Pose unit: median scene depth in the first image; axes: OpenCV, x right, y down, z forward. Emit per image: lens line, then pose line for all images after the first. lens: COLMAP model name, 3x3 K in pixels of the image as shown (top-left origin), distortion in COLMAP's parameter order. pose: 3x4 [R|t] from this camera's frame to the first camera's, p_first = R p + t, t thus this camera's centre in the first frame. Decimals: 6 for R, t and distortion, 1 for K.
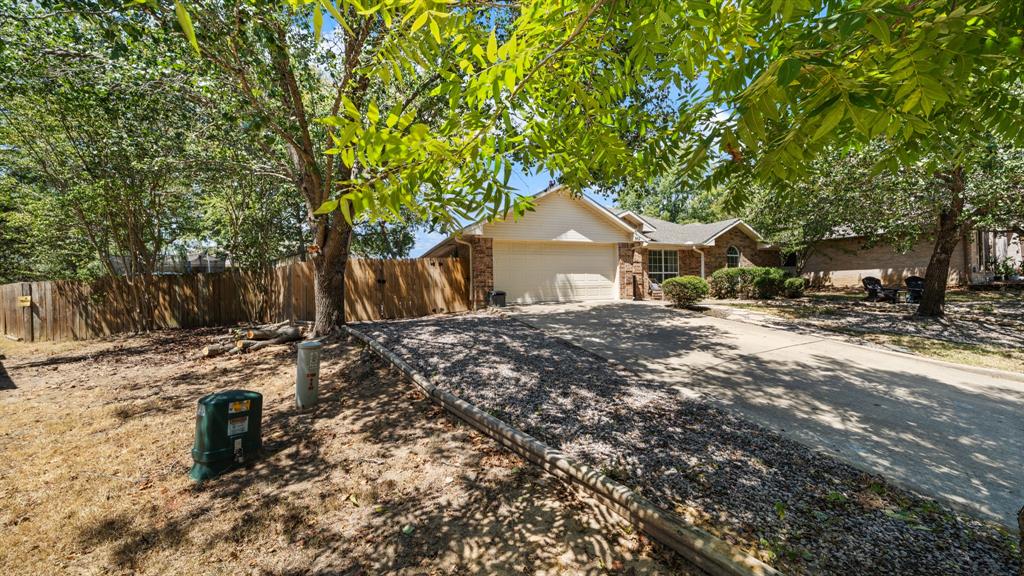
lens RADIAL K [[363.6, 0, 515.2], [0, 363.6, 275.4], [0, 0, 1]] dist [0.013260, 0.000047]
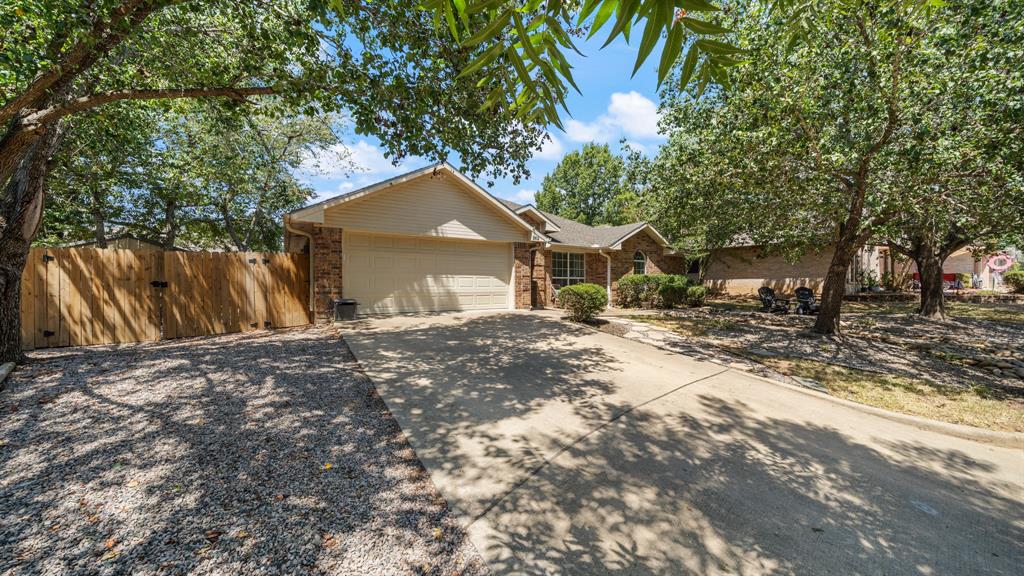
lens RADIAL K [[360.6, 0, 512.0], [0, 360.6, 288.0], [0, 0, 1]] dist [-0.000877, 0.000004]
pose [[0.984755, 0.015439, 0.173261, 0.131691], [-0.020948, 0.999330, 0.030011, -0.007269], [-0.172681, -0.033183, 0.984419, 0.164926]]
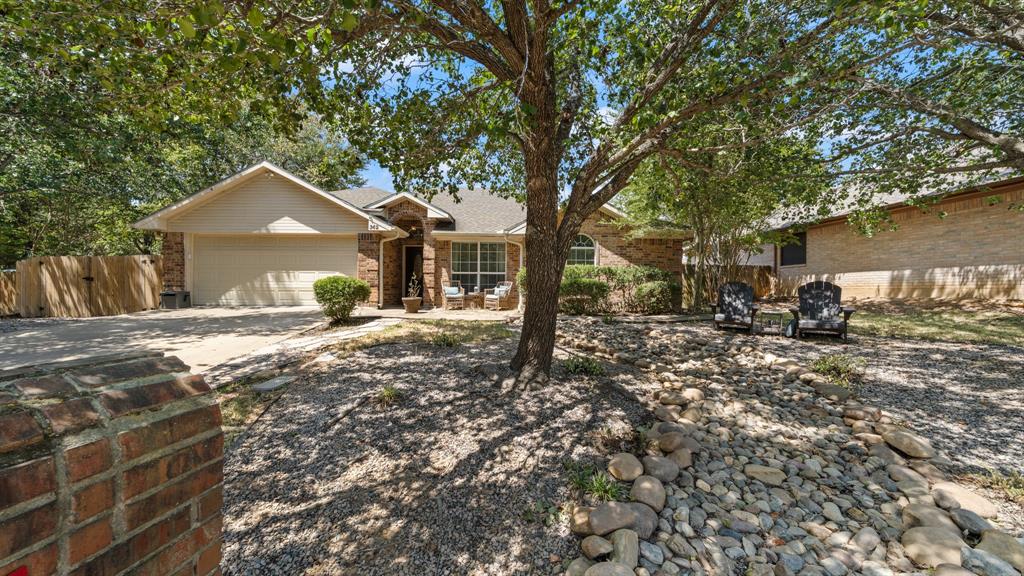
lens RADIAL K [[360.6, 0, 512.0], [0, 360.6, 288.0], [0, 0, 1]] dist [-0.000877, 0.000004]
pose [[0.940053, 0.009988, -0.340883, 0.839127], [-0.005552, 0.999887, 0.013985, 0.015467], [0.340985, -0.011254, 0.940002, 0.366808]]
